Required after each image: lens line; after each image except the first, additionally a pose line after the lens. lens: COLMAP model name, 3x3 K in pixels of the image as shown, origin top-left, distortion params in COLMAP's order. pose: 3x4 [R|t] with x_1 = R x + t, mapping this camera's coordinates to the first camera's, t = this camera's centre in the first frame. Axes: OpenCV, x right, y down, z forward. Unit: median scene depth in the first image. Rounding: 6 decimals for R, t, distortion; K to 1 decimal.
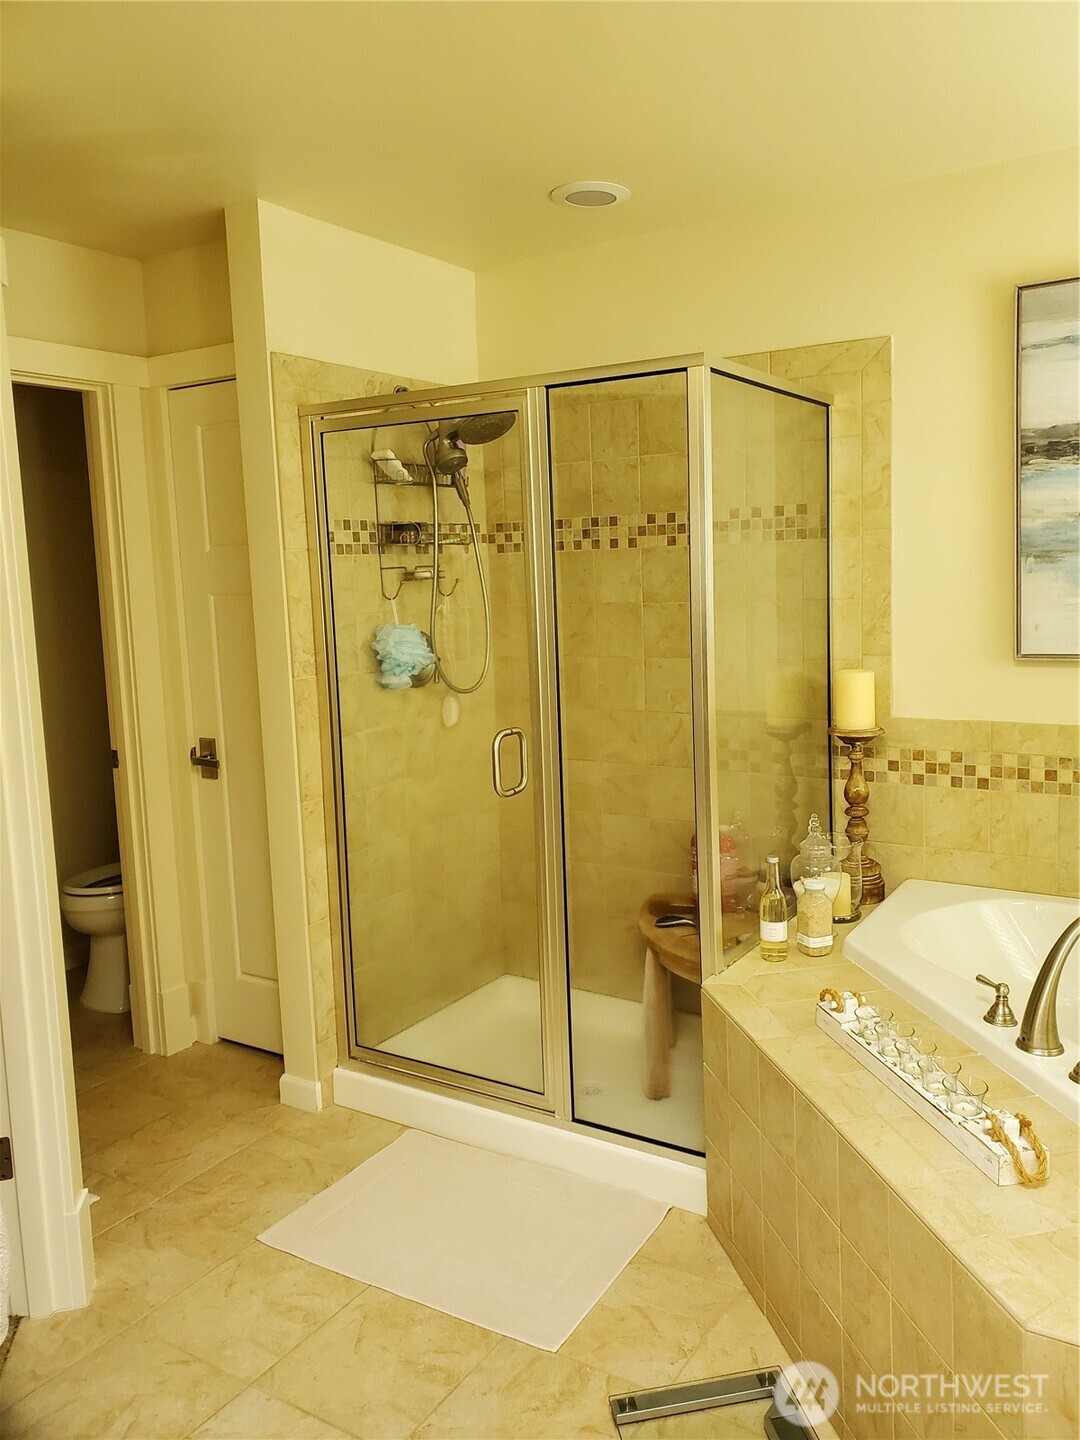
lens RADIAL K [[1137.2, 0, 569.6], [0, 1137.2, 691.2], [0, 0, 1]] dist [-0.023663, 0.074755]
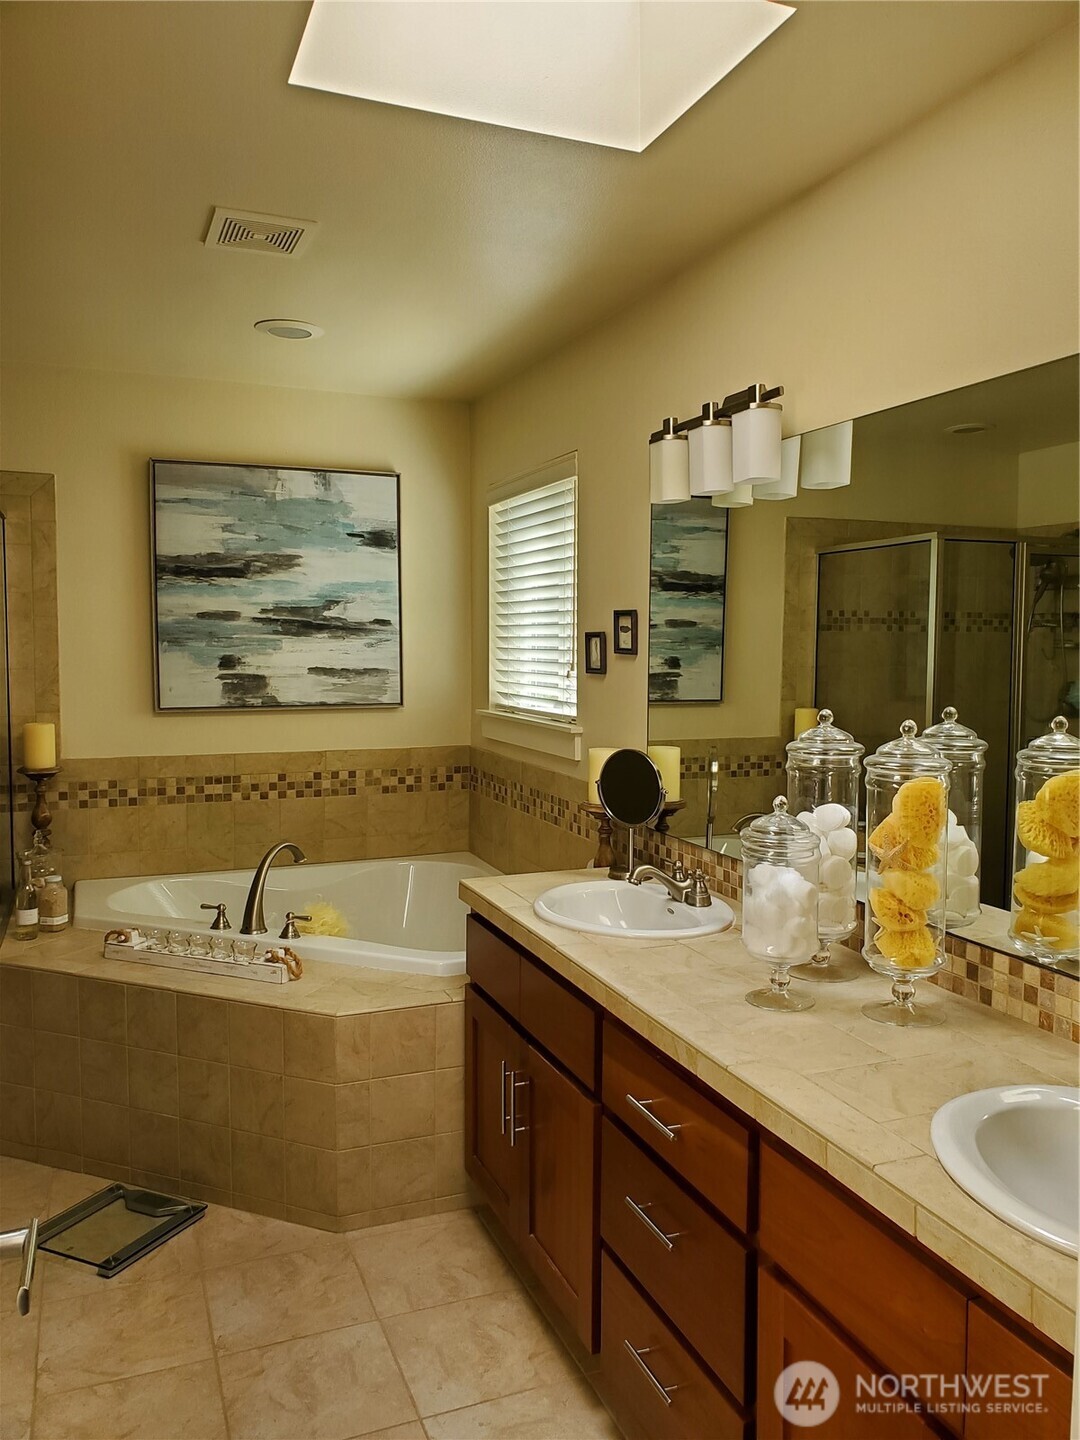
lens RADIAL K [[1117.0, 0, 540.0], [0, 1117.0, 720.0], [0, 0, 1]] dist [0.003484, -0.002633]
pose [[0.601621, -0.019339, 0.798548, -0.438841], [0.063199, 0.997725, -0.023451, 0.045470], [-0.796278, 0.064577, 0.601475, -0.238753]]
